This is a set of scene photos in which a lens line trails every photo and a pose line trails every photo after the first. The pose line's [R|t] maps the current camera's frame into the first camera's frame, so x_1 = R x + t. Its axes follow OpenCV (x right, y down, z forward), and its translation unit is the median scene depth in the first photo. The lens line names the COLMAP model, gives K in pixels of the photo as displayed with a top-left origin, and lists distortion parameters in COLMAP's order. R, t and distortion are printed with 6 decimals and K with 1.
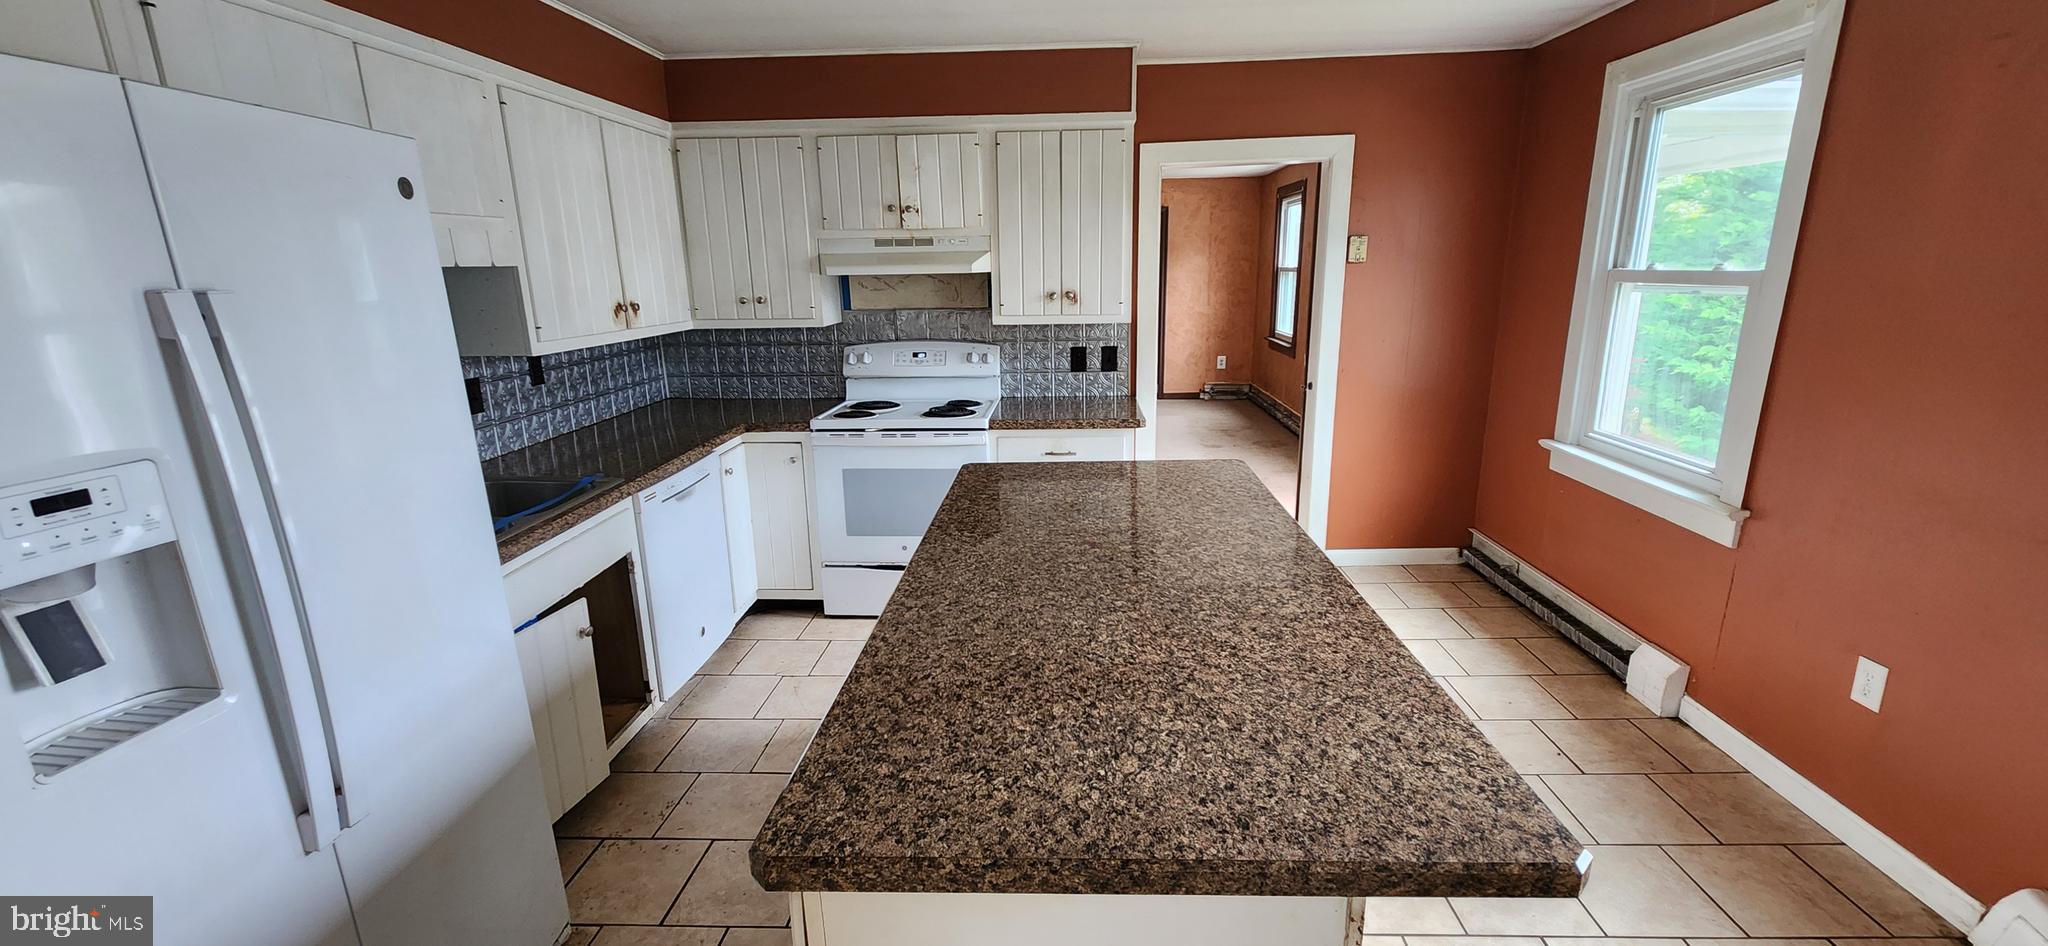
lens RADIAL K [[829.8, 0, 1034.5], [0, 829.8, 489.7], [0, 0, 1]] dist [-0.002835, -0.000919]
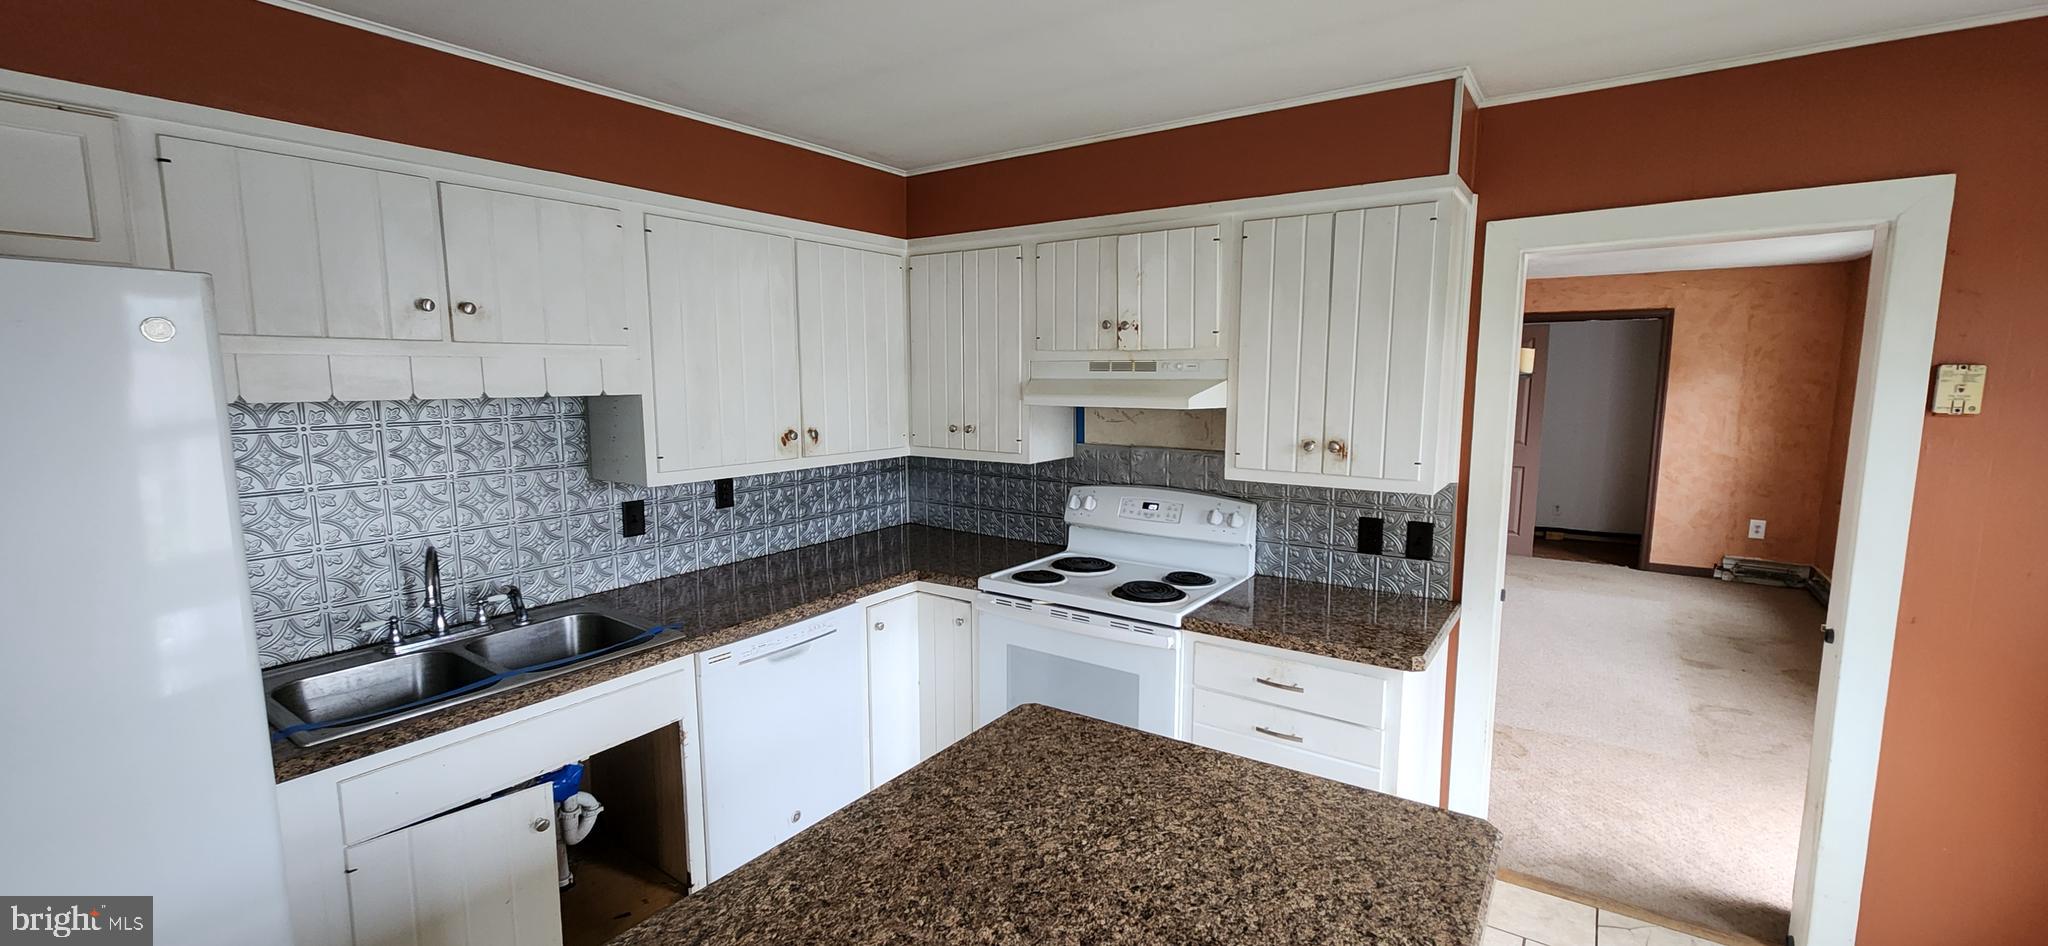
lens RADIAL K [[829.8, 0, 1034.6], [0, 829.8, 479.3], [0, 0, 1]] dist [-0.002835, -0.000919]
pose [[0.847643, 0.083669, -0.523928, 0.188447], [-0.151504, 0.984542, -0.087886, -0.111656], [0.508476, 0.153873, 0.847216, 0.309301]]
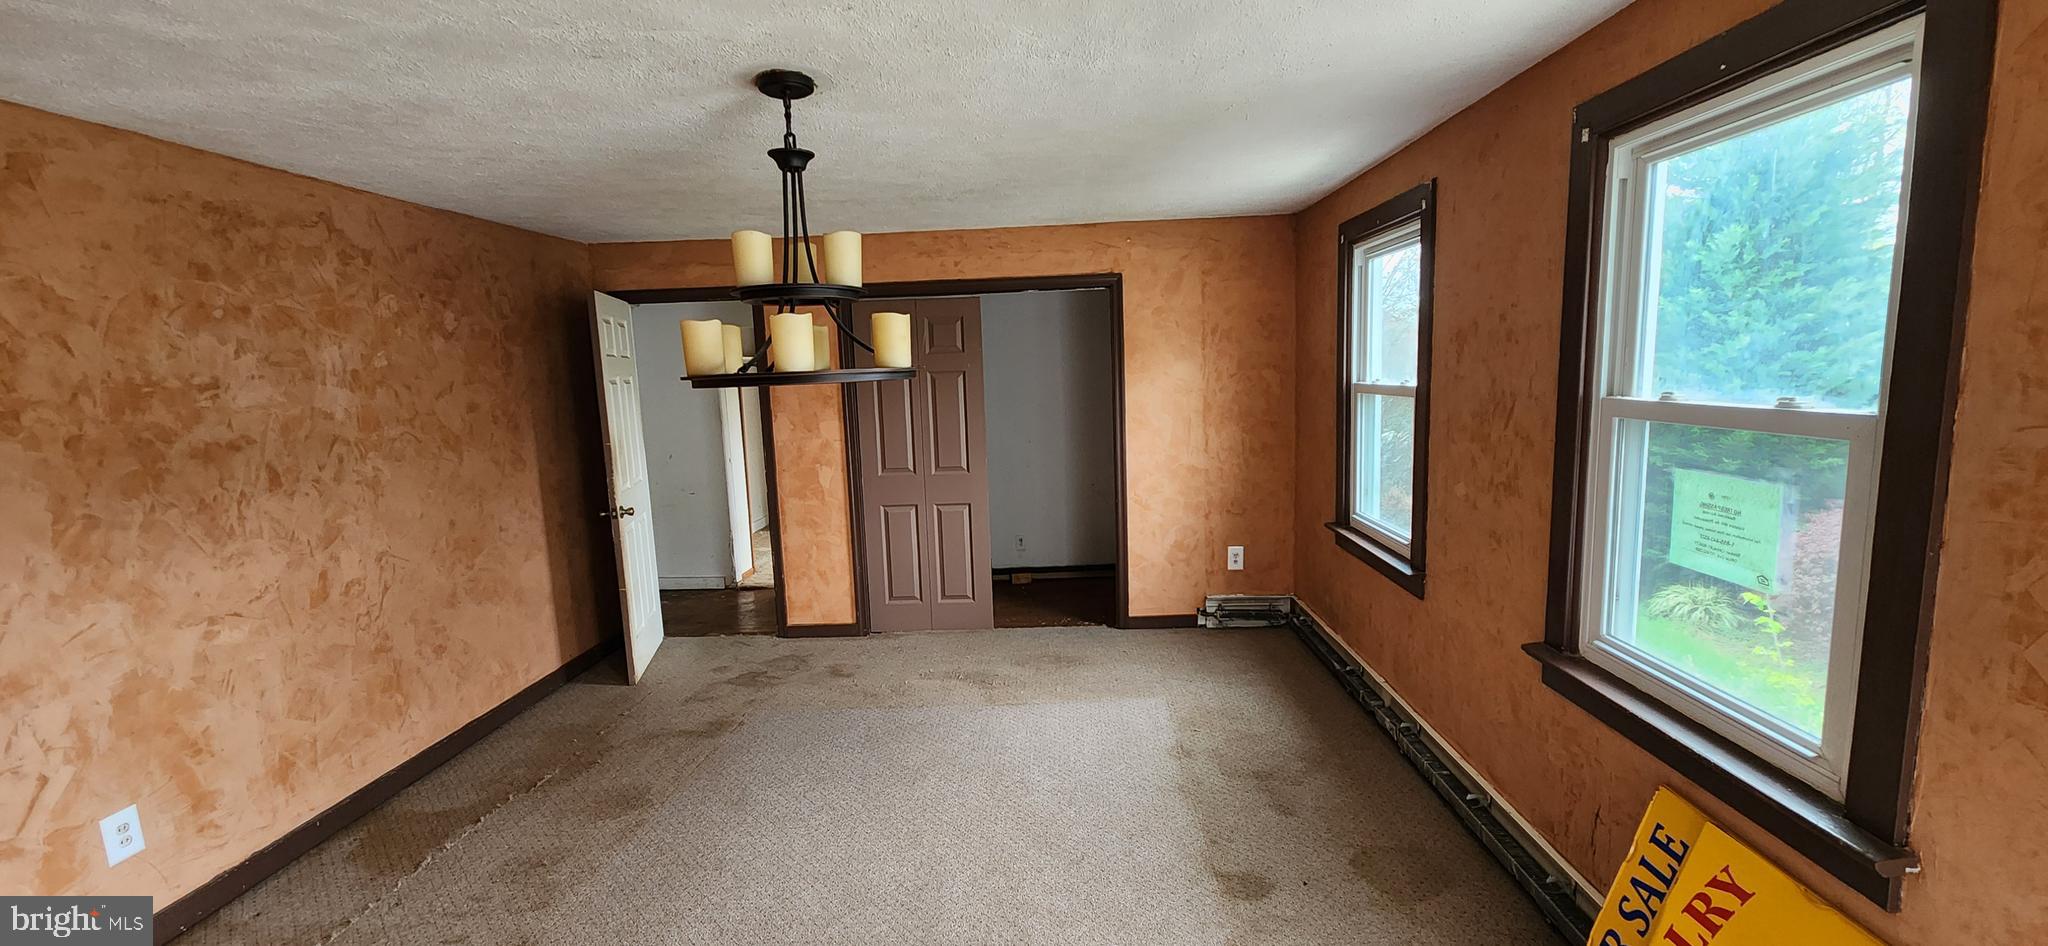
lens RADIAL K [[829.8, 0, 1035.8], [0, 829.8, 472.9], [0, 0, 1]] dist [-0.002835, -0.000919]
pose [[0.999749, -0.020962, 0.007952, 0.236086], [0.021841, 0.990666, -0.134550, -0.342527], [-0.005057, 0.134690, 0.990875, 1.166101]]
